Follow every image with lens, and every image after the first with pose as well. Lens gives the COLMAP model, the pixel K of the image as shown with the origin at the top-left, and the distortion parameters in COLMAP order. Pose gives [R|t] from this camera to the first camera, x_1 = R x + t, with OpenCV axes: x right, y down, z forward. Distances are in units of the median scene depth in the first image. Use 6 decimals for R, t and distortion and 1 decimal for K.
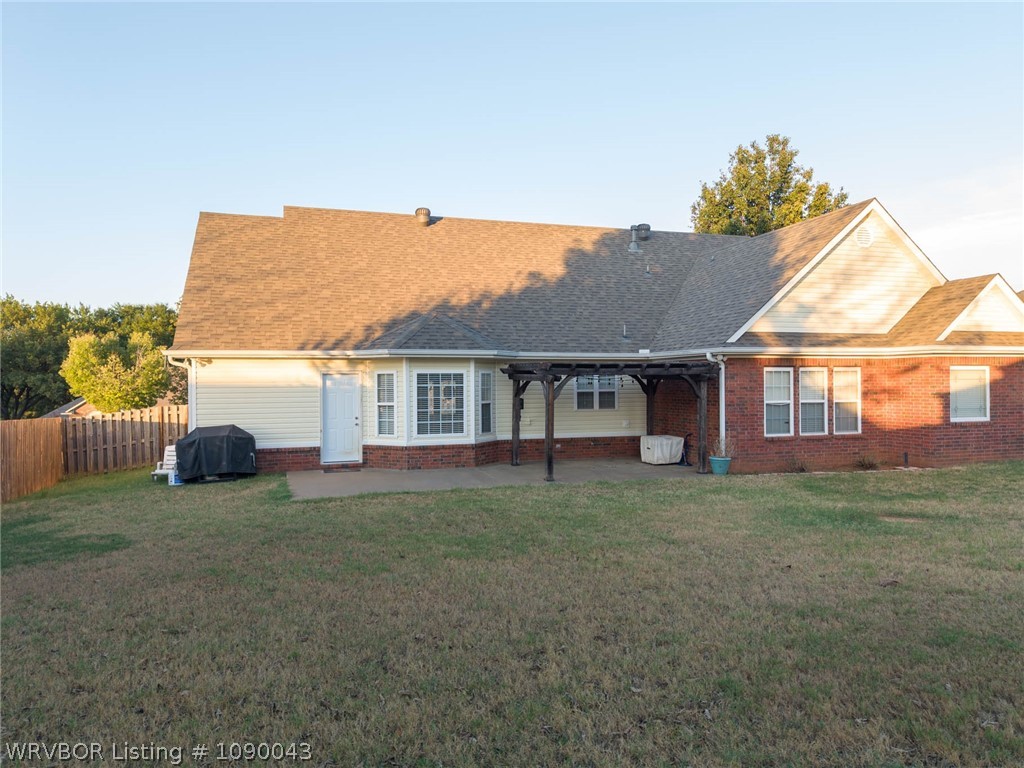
lens RADIAL K [[697.9, 0, 513.9], [0, 697.9, 380.3], [0, 0, 1]] dist [-0.007523, 0.002939]
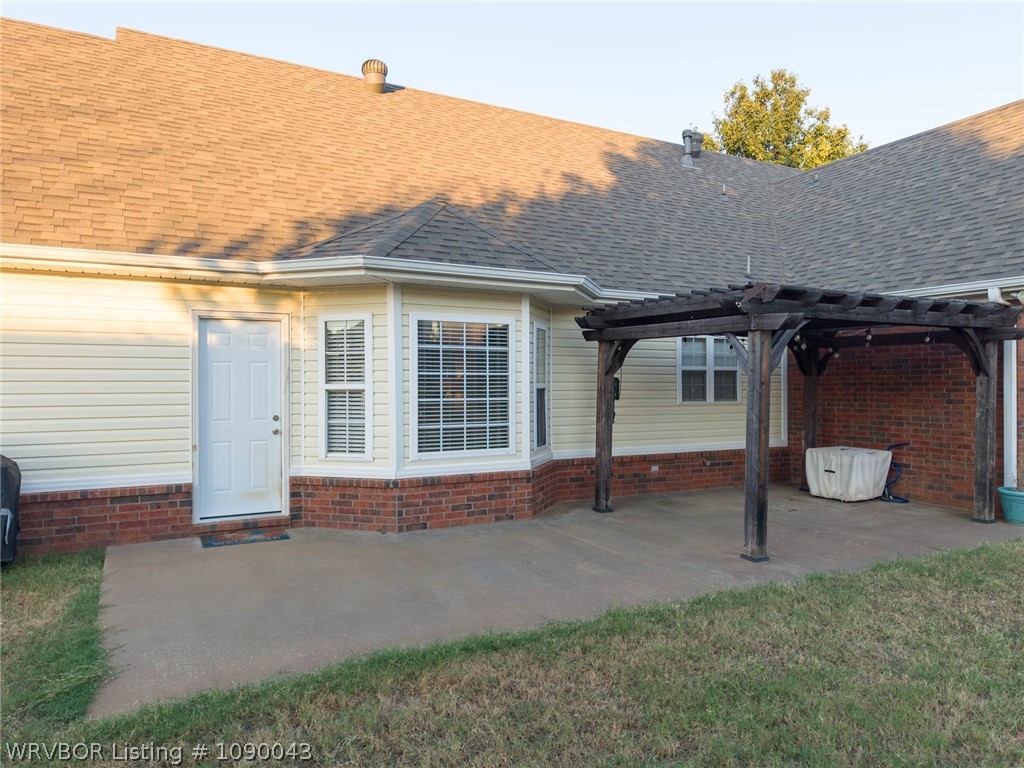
lens RADIAL K [[697.9, 0, 507.9], [0, 697.9, 383.0], [0, 0, 1]] dist [-0.007523, 0.002939]
pose [[0.984971, 0.005074, 0.172645, -0.153376], [-0.004632, 0.999985, -0.002958, 0.031578], [-0.172657, 0.002114, 0.984980, 0.518782]]
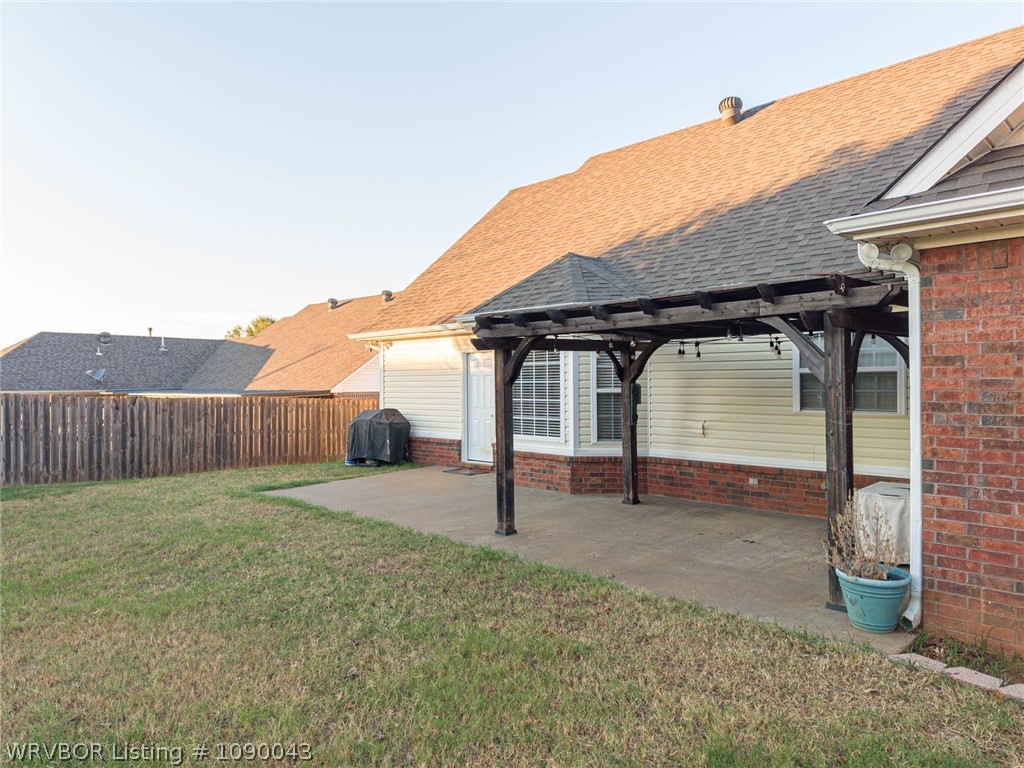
lens RADIAL K [[697.9, 0, 509.2], [0, 697.9, 386.6], [0, 0, 1]] dist [-0.007523, 0.002939]
pose [[0.421247, 0.006626, -0.906922, 0.478802], [0.001816, 0.999965, 0.008149, 0.023250], [0.906944, -0.005080, 0.421220, 0.678452]]
